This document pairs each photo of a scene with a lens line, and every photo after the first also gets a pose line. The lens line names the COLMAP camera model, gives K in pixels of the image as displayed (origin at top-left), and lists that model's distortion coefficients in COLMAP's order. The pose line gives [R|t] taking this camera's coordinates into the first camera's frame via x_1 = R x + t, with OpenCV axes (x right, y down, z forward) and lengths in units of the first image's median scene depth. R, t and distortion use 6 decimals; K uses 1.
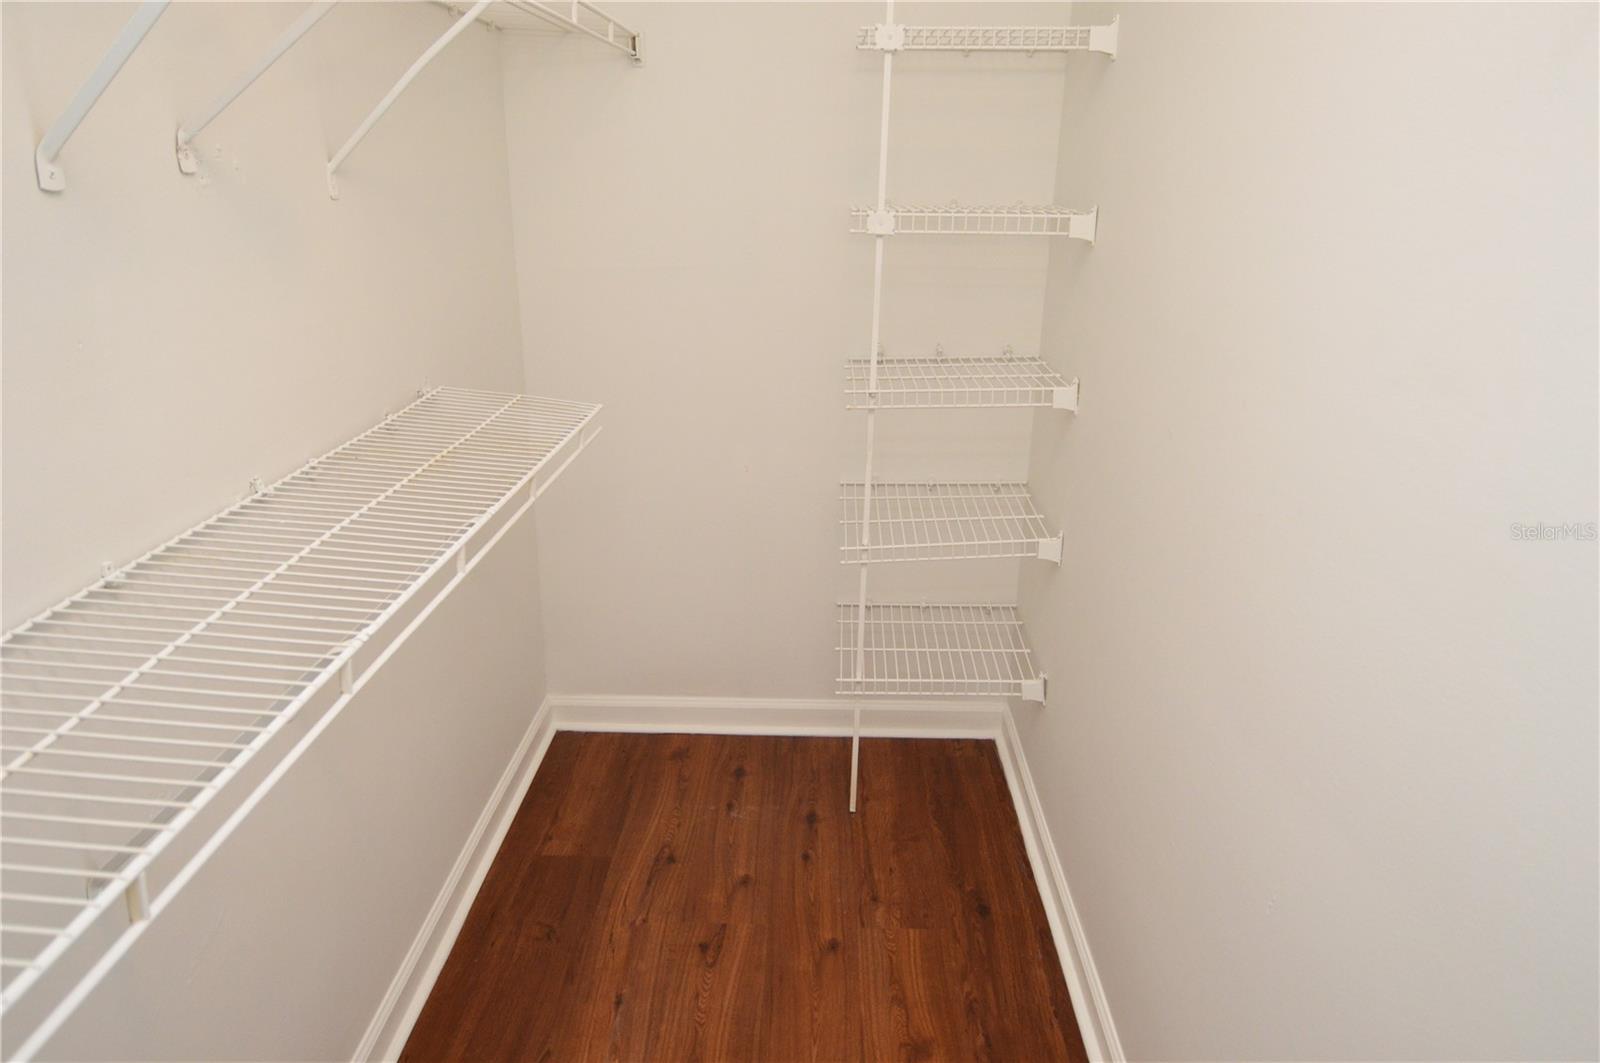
lens RADIAL K [[1052.0, 0, 812.1], [0, 1052.0, 522.9], [0, 0, 1]] dist [0.027247, -0.039582]
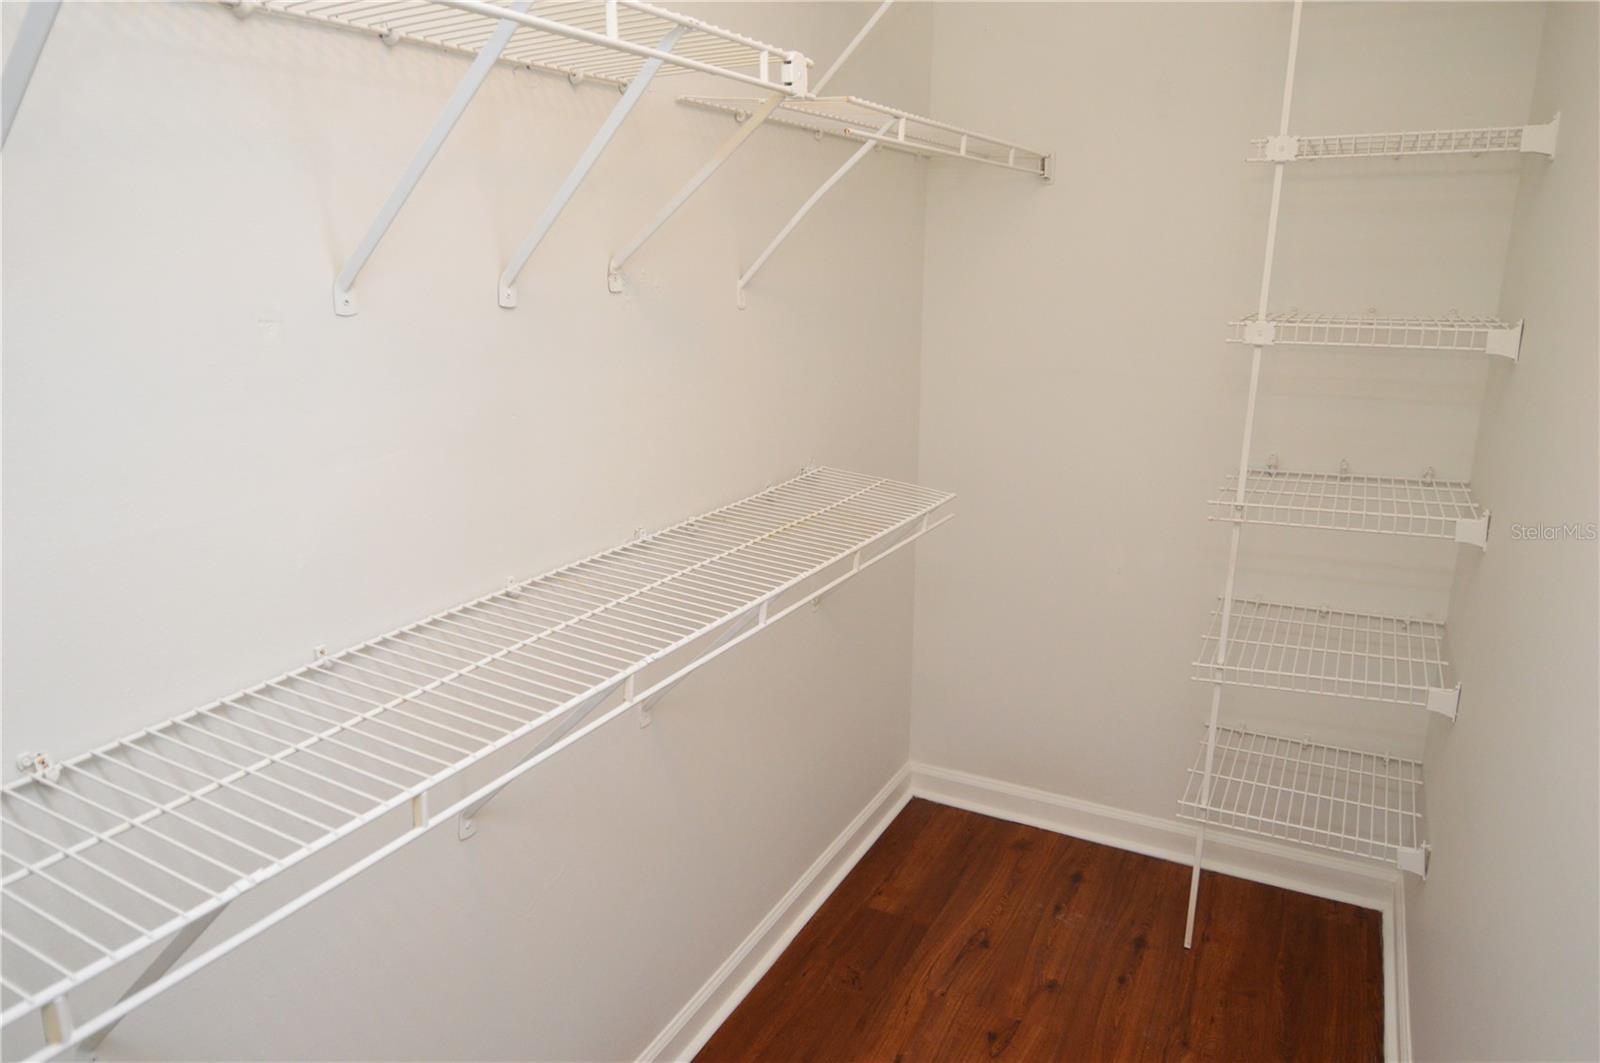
lens RADIAL K [[1052.0, 0, 812.1], [0, 1052.0, 522.9], [0, 0, 1]] dist [0.027247, -0.039582]
pose [[0.897335, 0.097692, -0.430402, 0.116395], [-0.133199, 0.989667, -0.053071, -0.005115], [0.420771, 0.104951, 0.901076, -0.025675]]
